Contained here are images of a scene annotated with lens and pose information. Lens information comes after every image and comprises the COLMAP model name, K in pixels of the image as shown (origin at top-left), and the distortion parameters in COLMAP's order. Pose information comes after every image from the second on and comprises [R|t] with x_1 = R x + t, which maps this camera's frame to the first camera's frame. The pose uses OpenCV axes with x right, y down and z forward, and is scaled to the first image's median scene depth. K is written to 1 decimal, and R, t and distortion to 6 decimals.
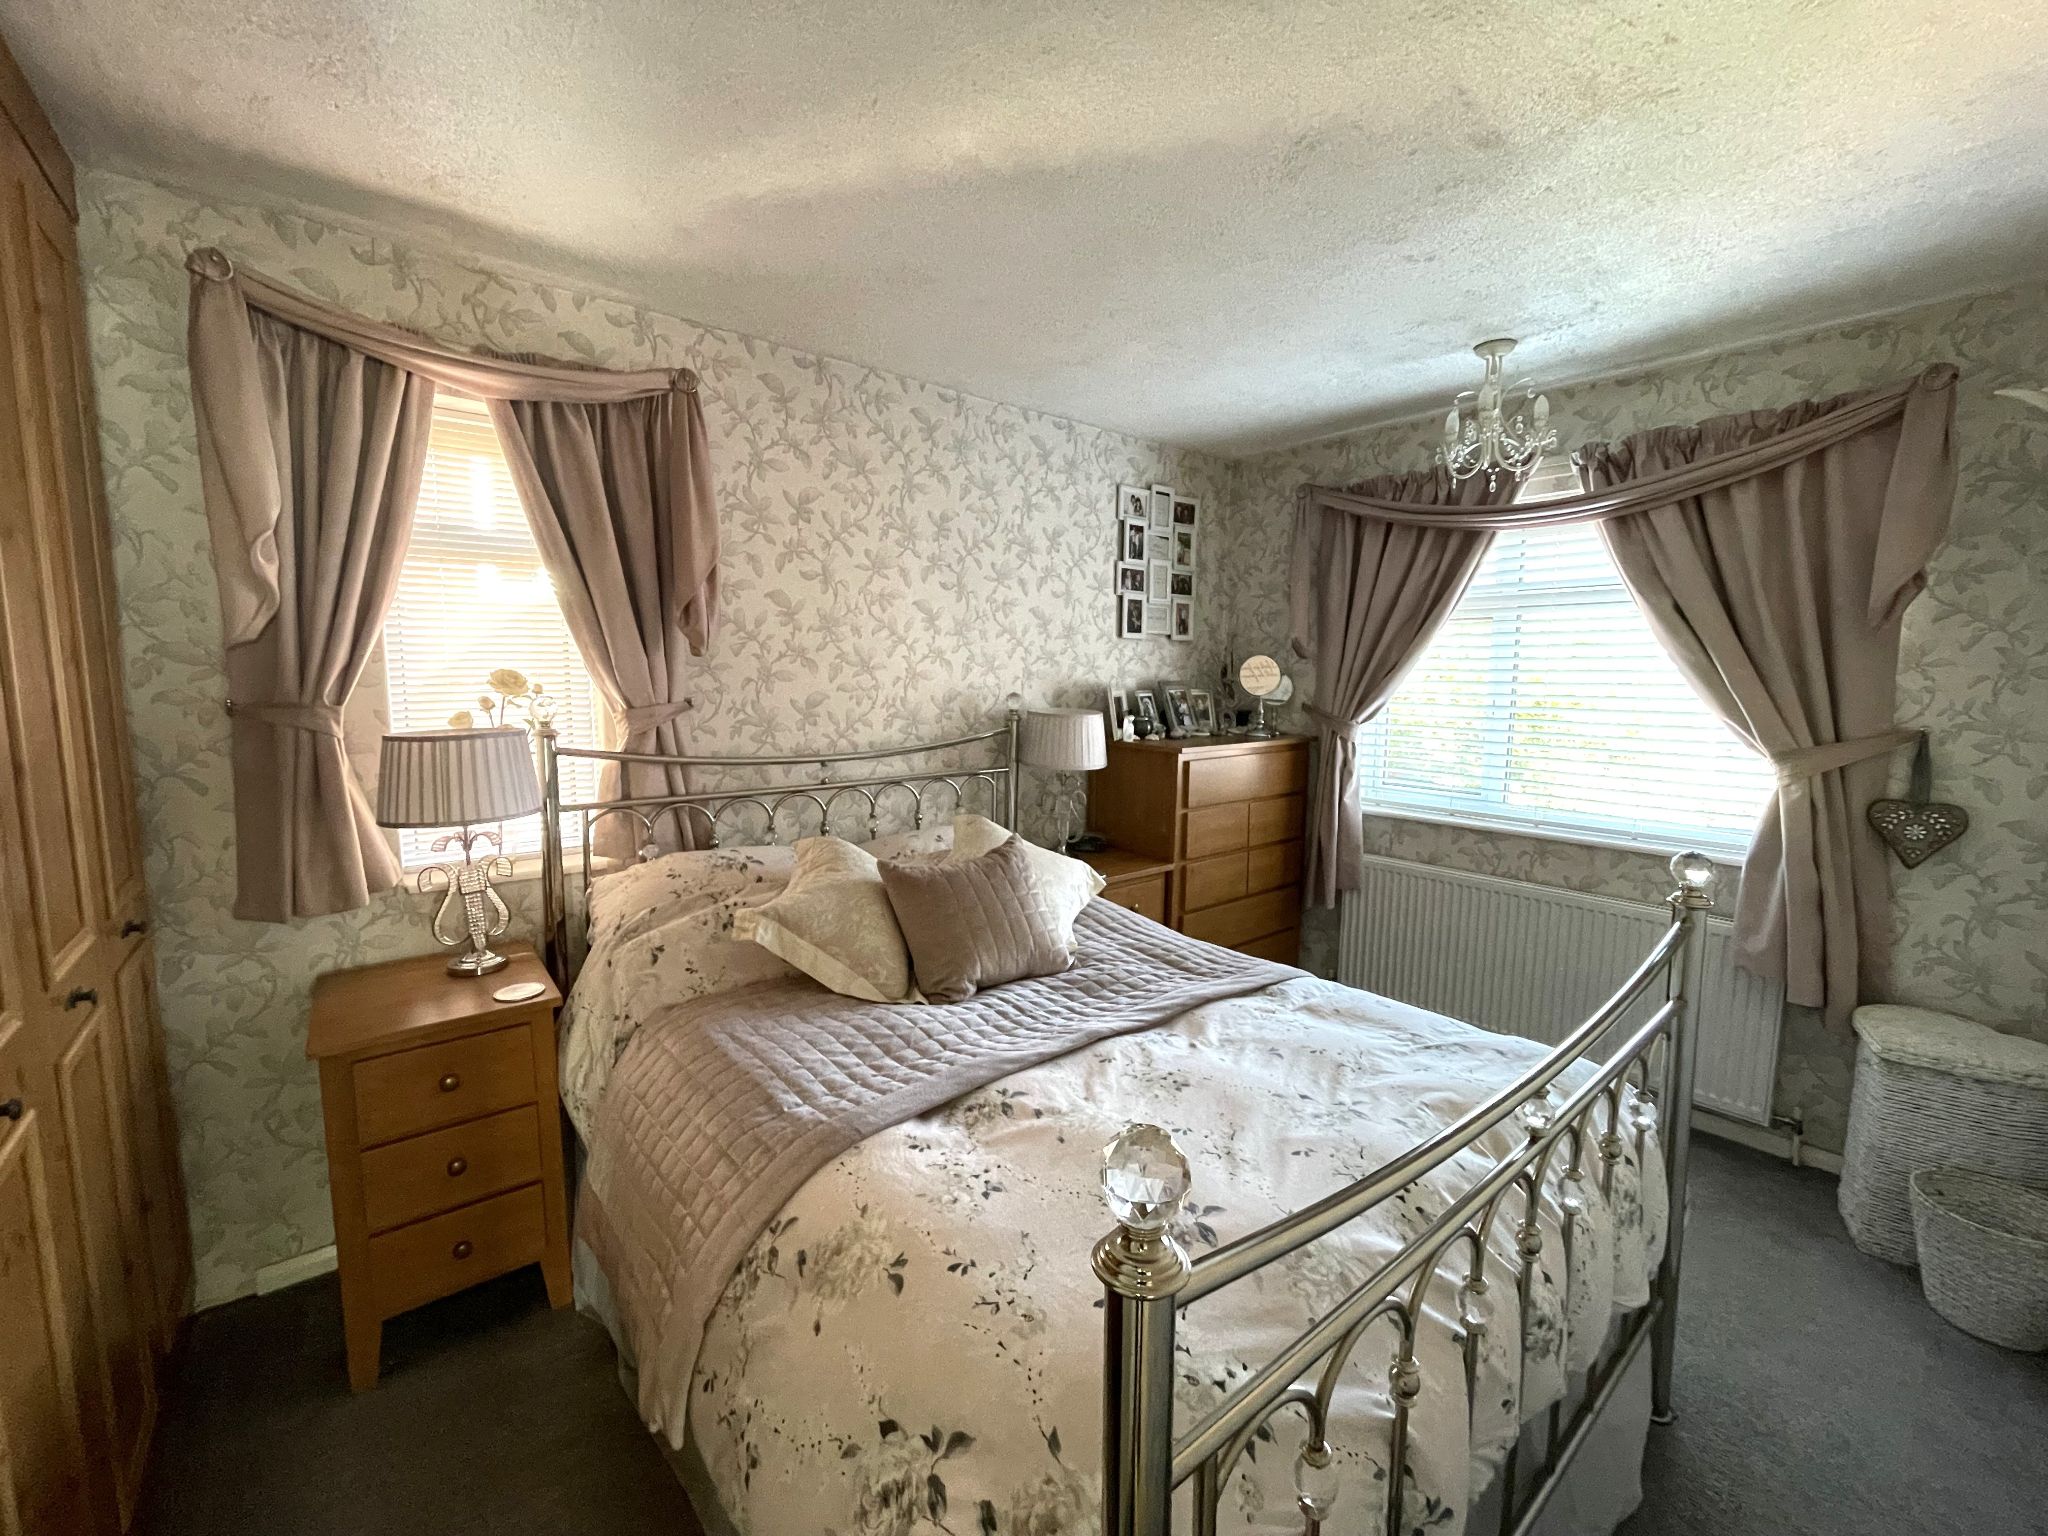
lens RADIAL K [[825.5, 0, 1020.6], [0, 825.5, 769.9], [0, 0, 1]] dist [-0.000153, 0.000483]
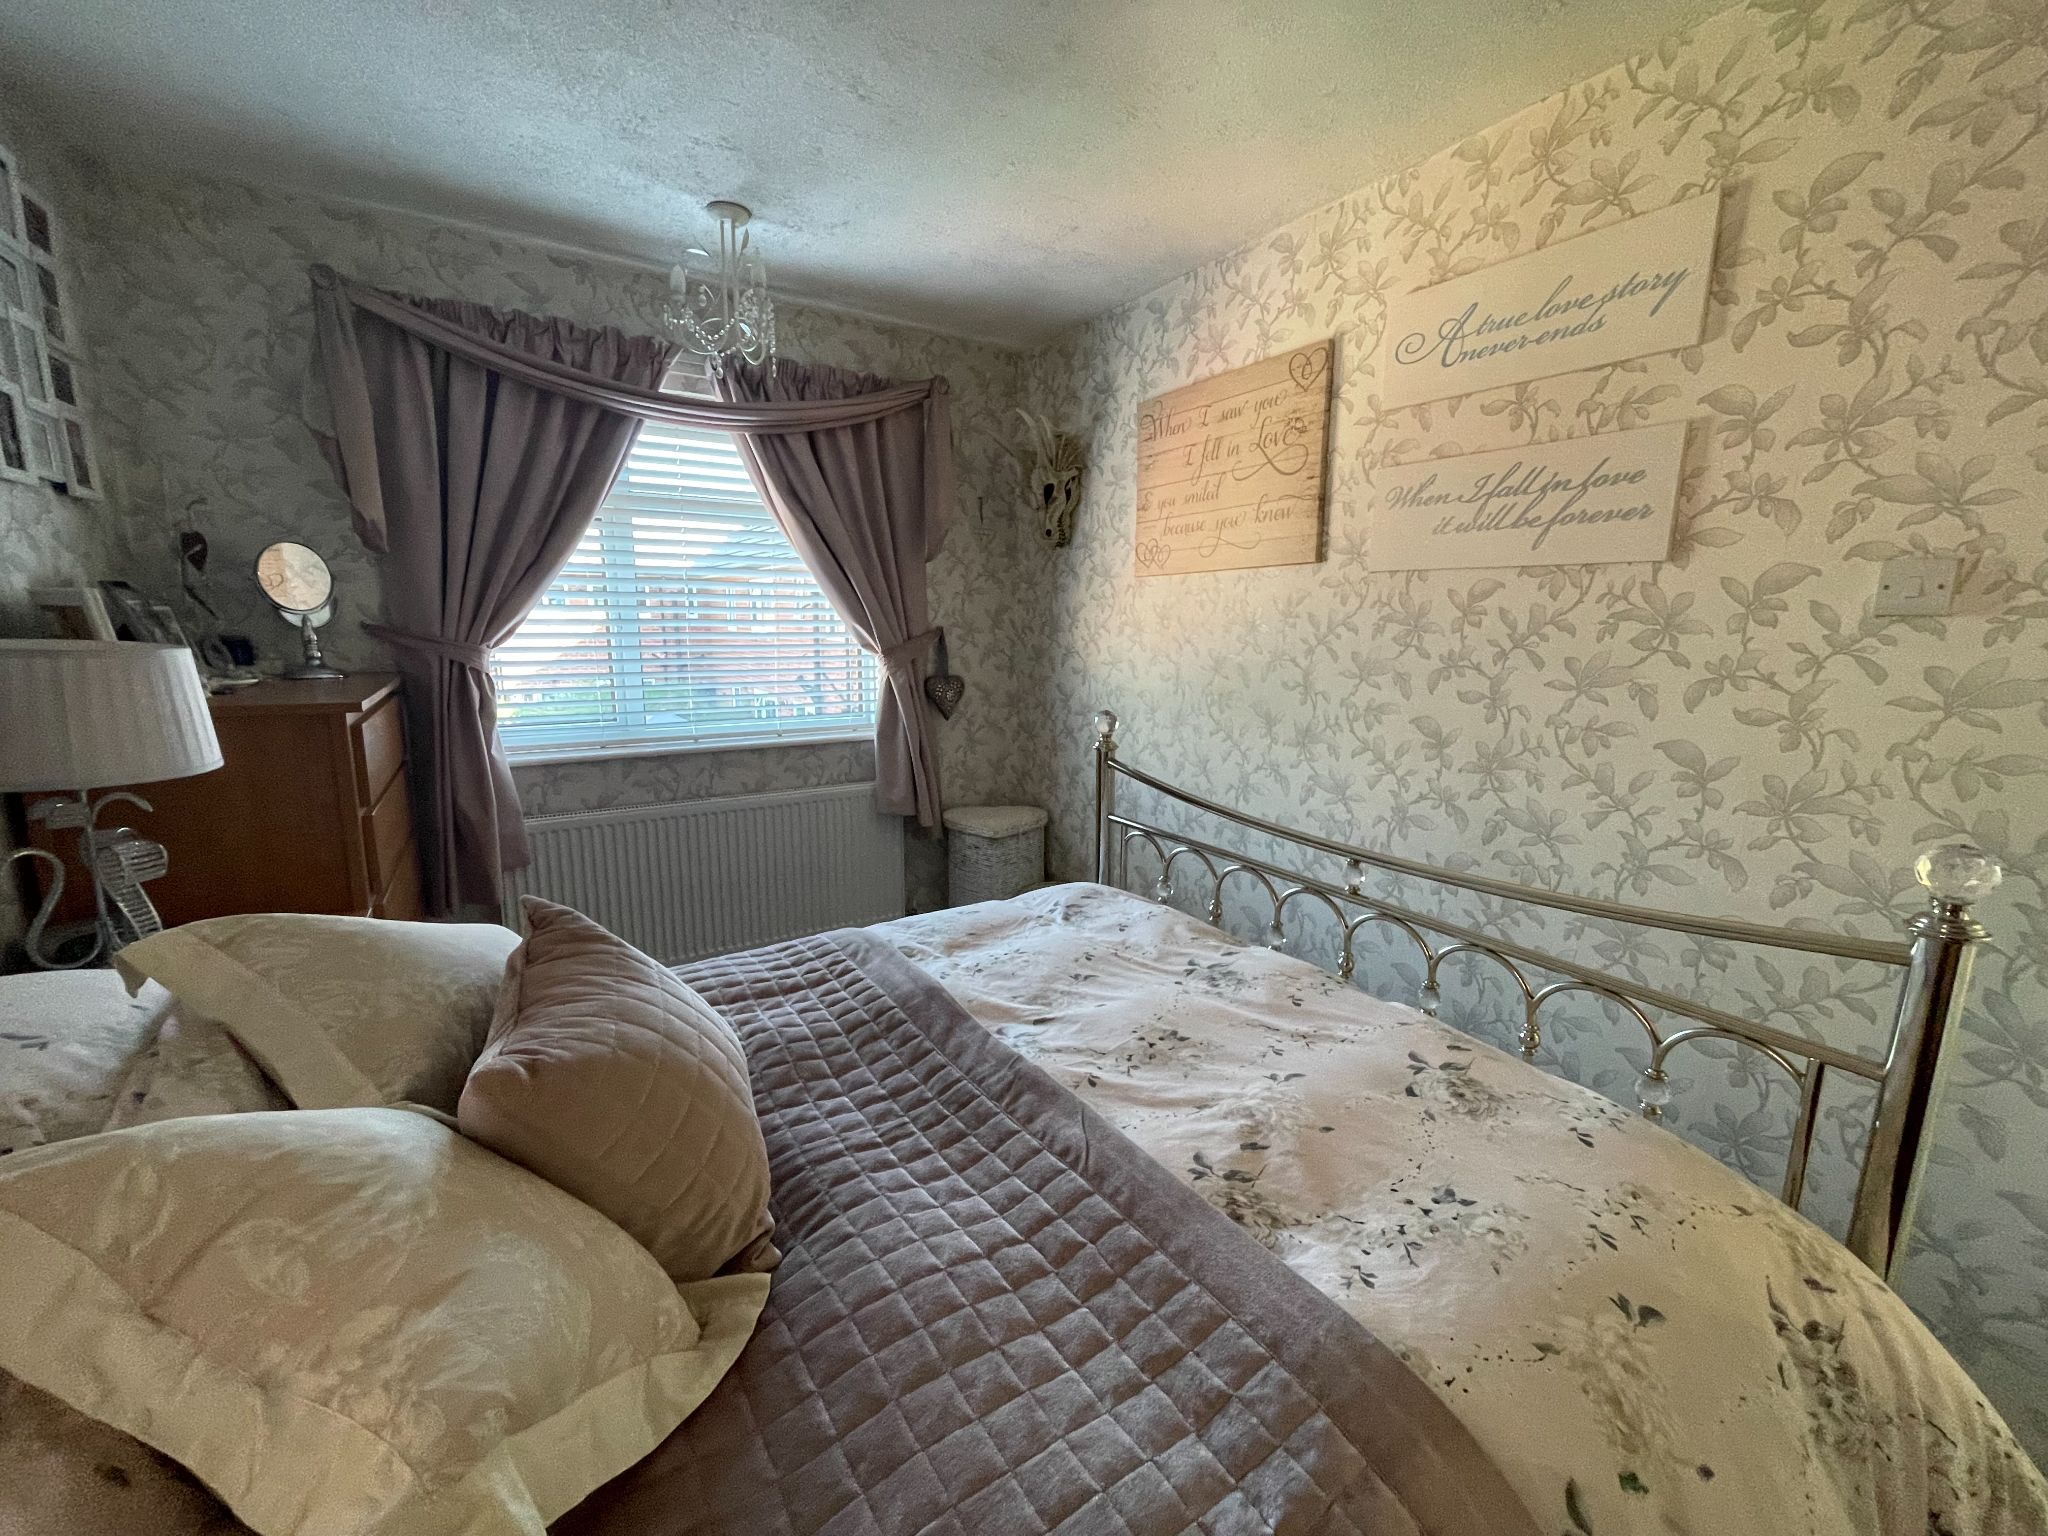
lens RADIAL K [[825.5, 0, 1020.6], [0, 825.5, 769.9], [0, 0, 1]] dist [-0.000153, 0.000483]
pose [[0.130732, -0.192052, 0.972638, -0.344761], [0.102762, 0.978399, 0.179377, -0.041073], [-0.986078, 0.076500, 0.147643, 0.546051]]
